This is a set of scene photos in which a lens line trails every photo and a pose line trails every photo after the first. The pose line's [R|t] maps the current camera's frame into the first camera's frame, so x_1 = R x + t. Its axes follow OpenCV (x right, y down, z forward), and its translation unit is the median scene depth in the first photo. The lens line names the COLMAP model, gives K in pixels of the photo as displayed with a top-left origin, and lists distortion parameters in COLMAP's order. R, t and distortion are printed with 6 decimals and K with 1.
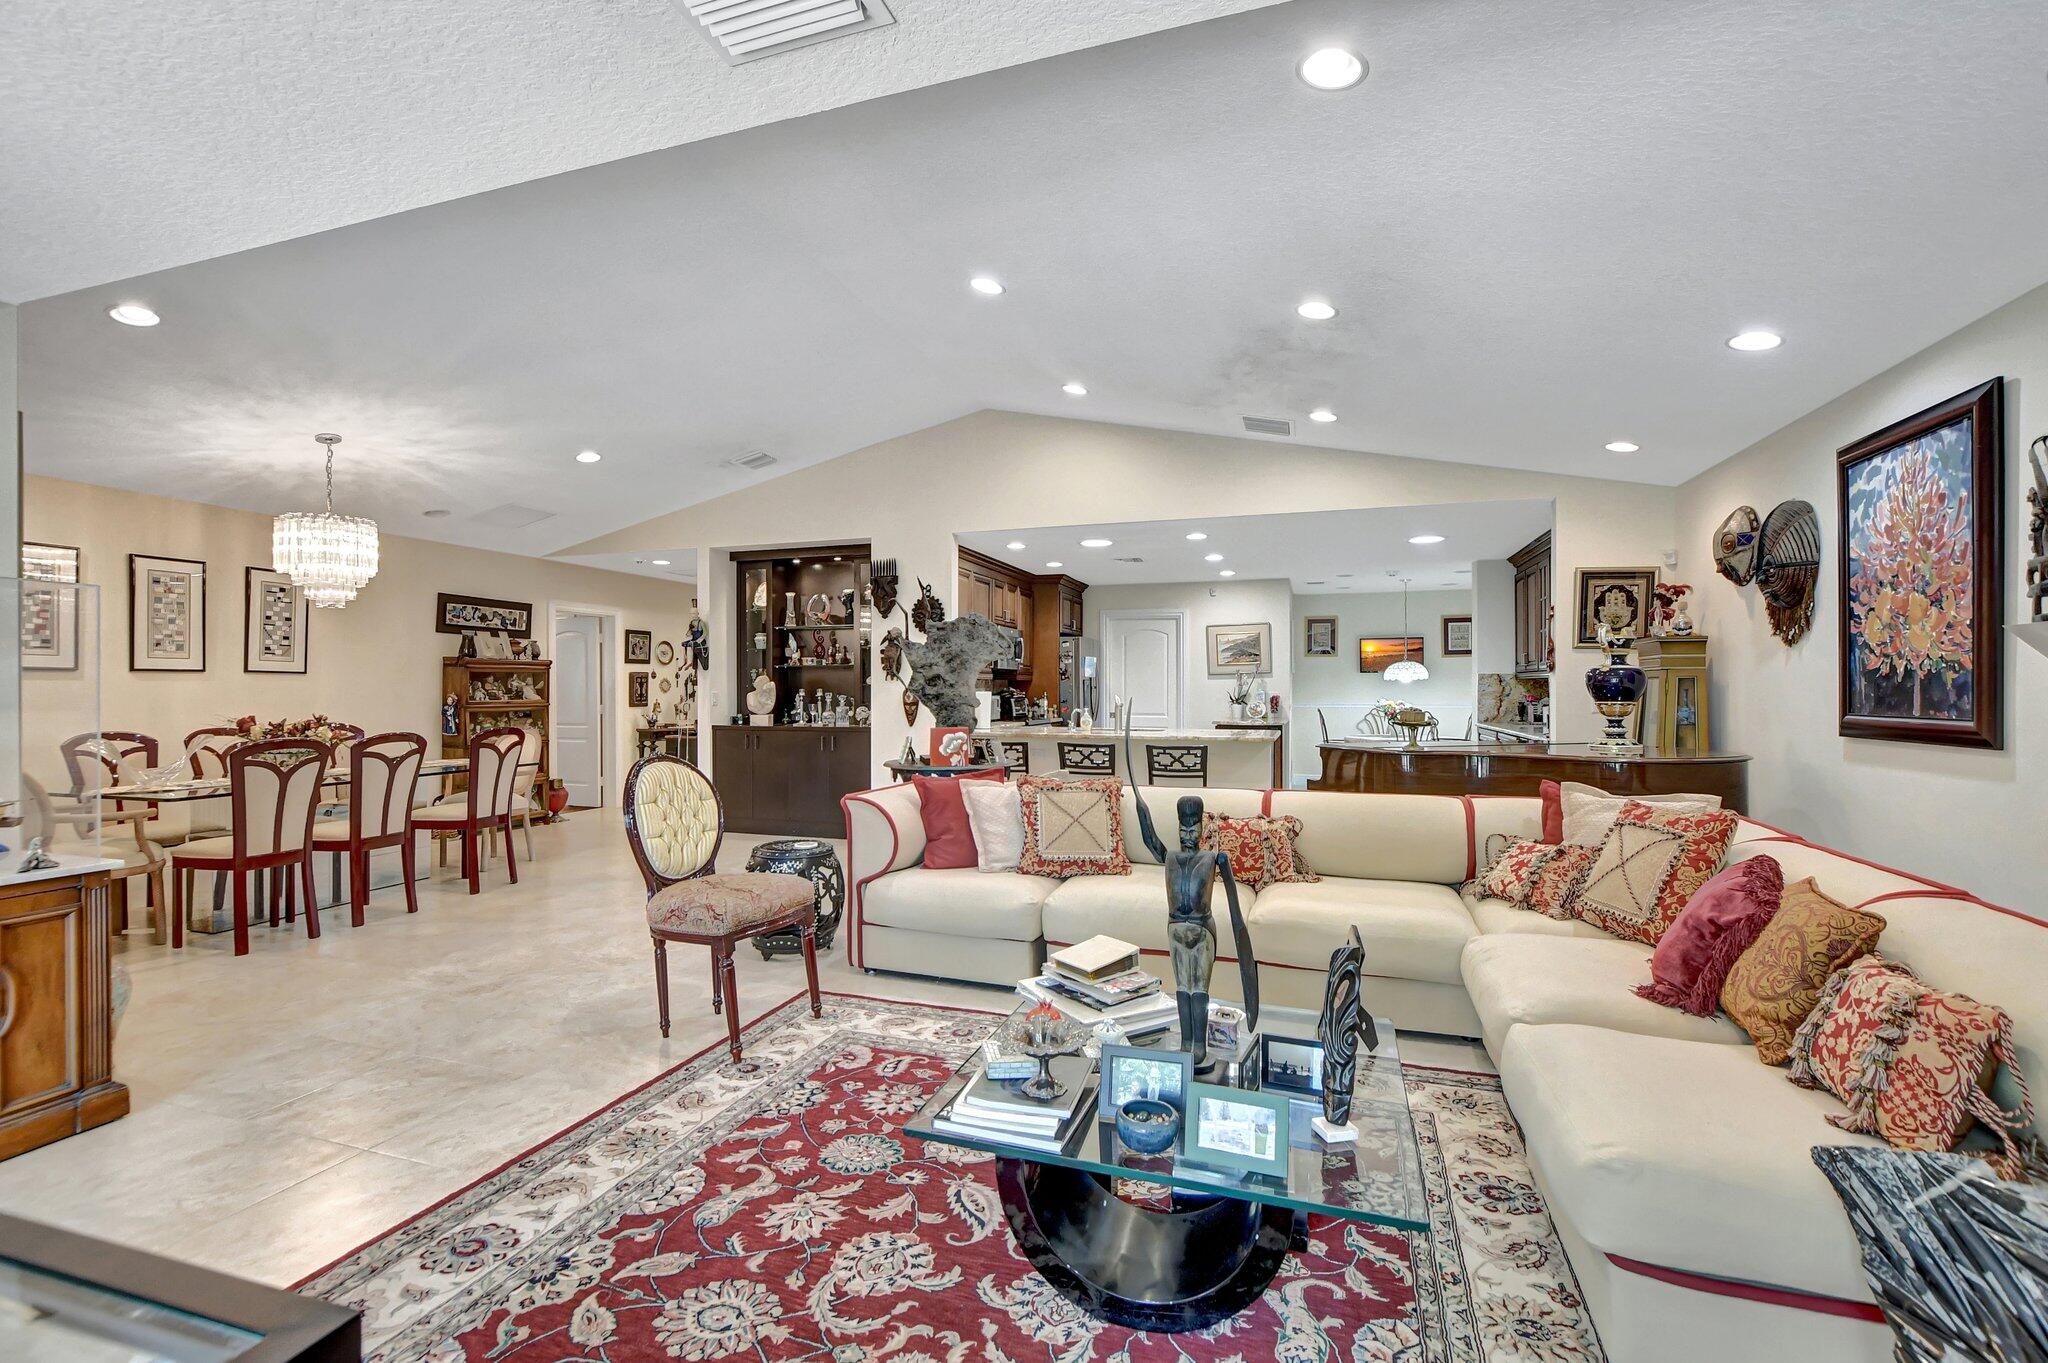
lens RADIAL K [[923.1, 0, 1028.3], [0, 923.1, 689.5], [0, 0, 1]] dist [-0.011752, -0.000007]
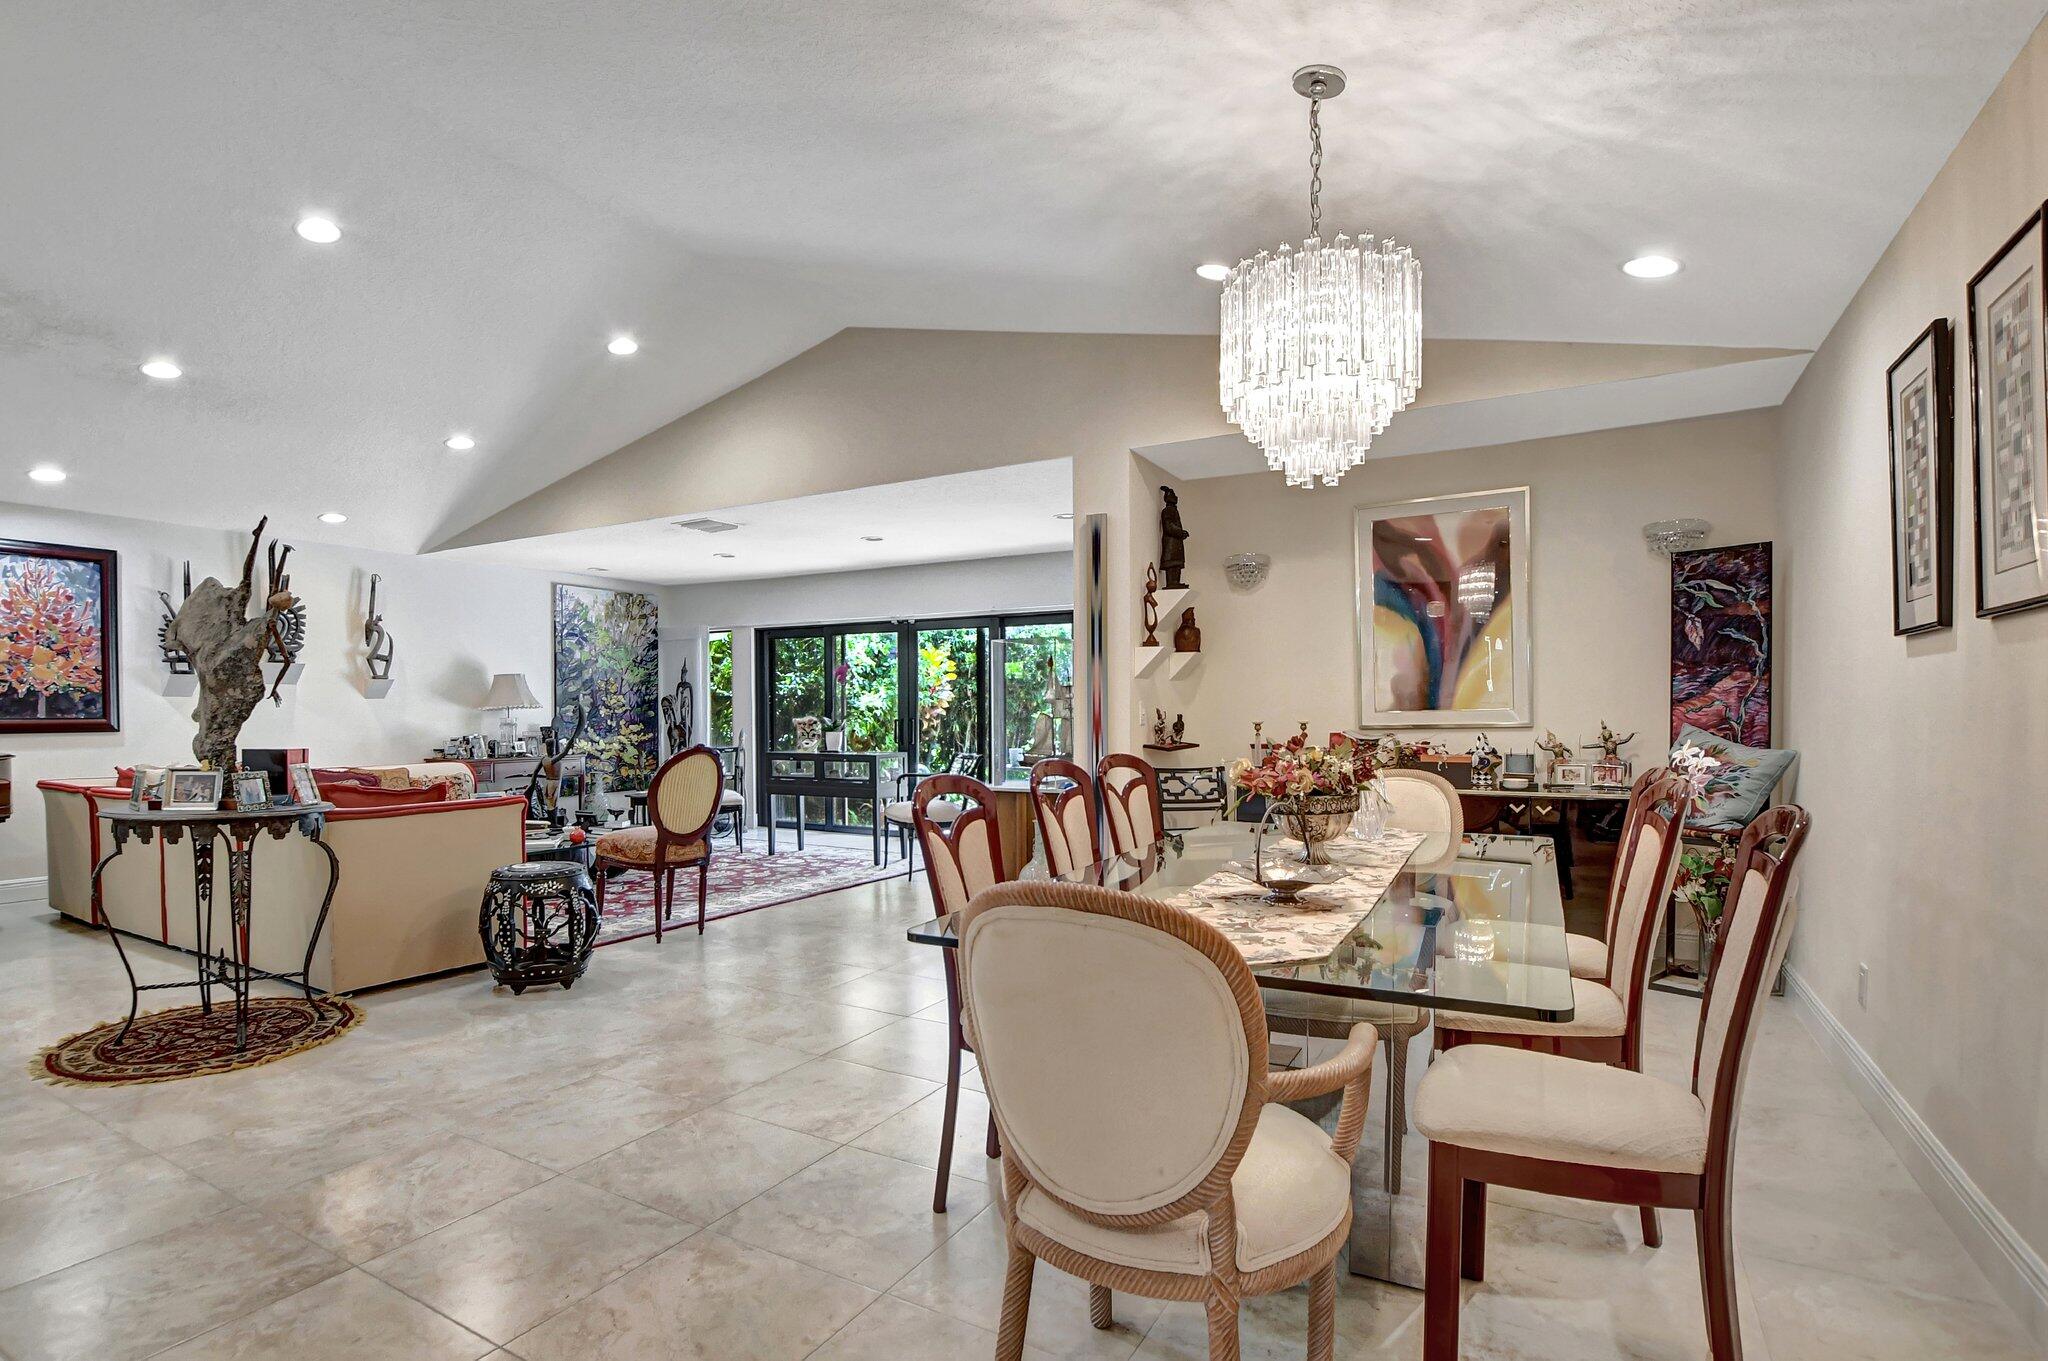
lens RADIAL K [[923.1, 0, 996.0], [0, 923.1, 712.3], [0, 0, 1]] dist [-0.011752, -0.000007]
pose [[-0.980545, 0.001395, 0.196290, -0.830712], [0.002694, 0.999976, 0.006351, 0.009479], [-0.196277, 0.006757, -0.980525, 1.700483]]
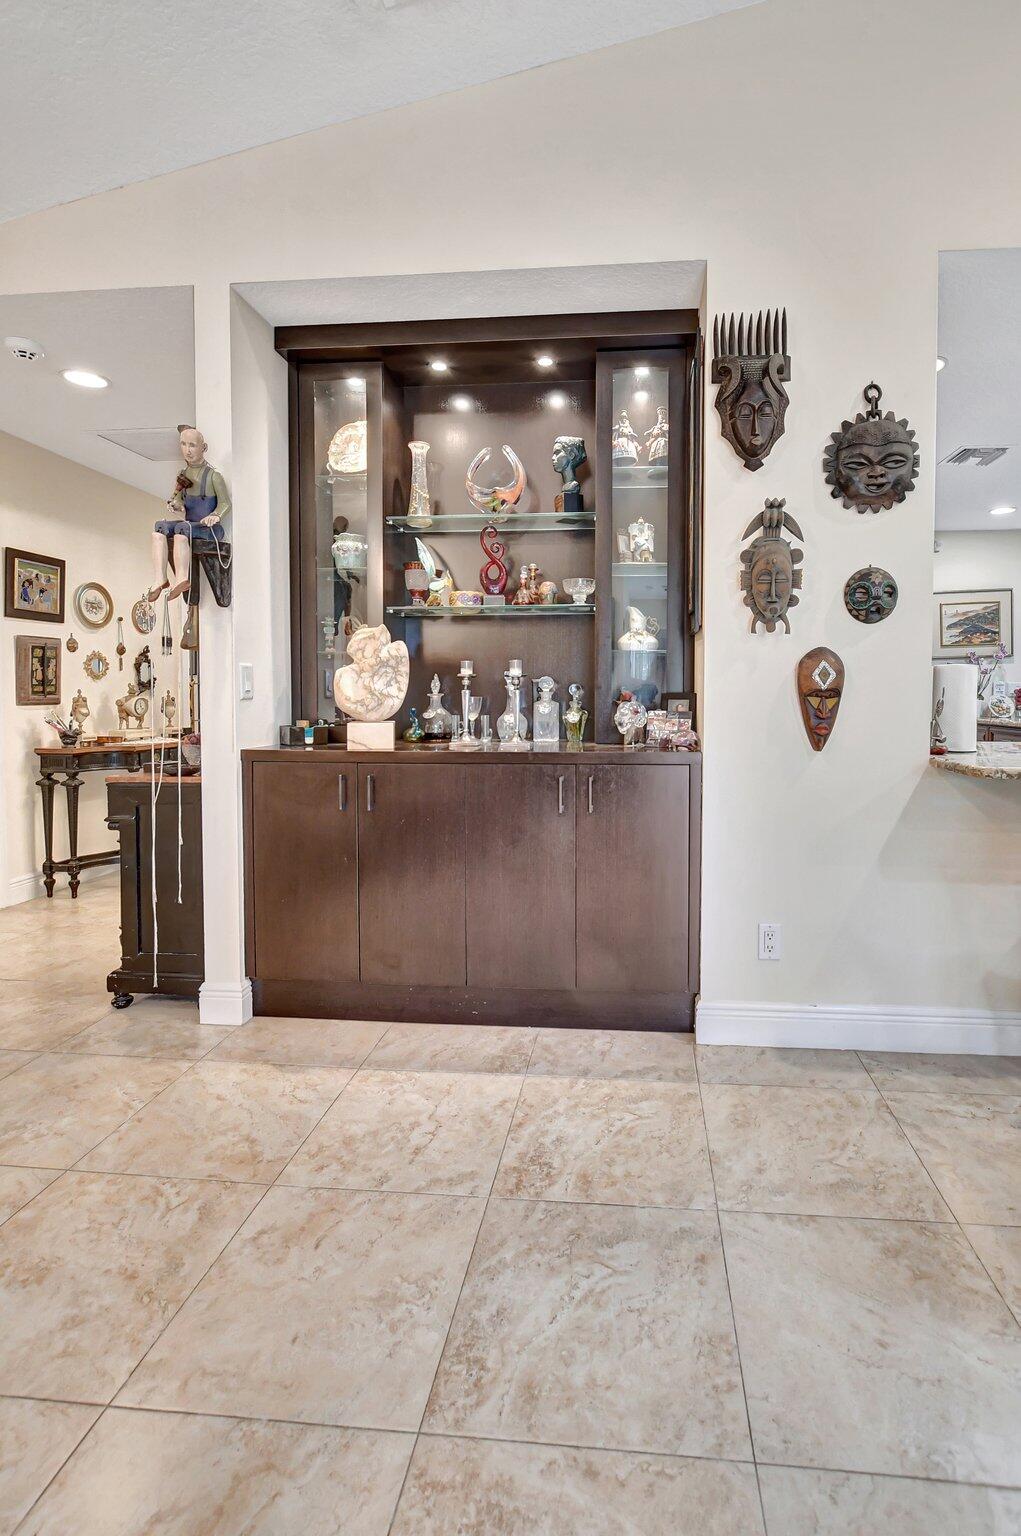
lens RADIAL K [[692.4, 0, 575.6], [0, 692.4, 715.7], [0, 0, 1]] dist [-0.011752, -0.000007]
pose [[0.971138, -0.007389, 0.238402, -0.319030], [-0.000565, 0.999446, 0.033279, 0.016647], [-0.238516, -0.032453, 0.970596, 0.791794]]
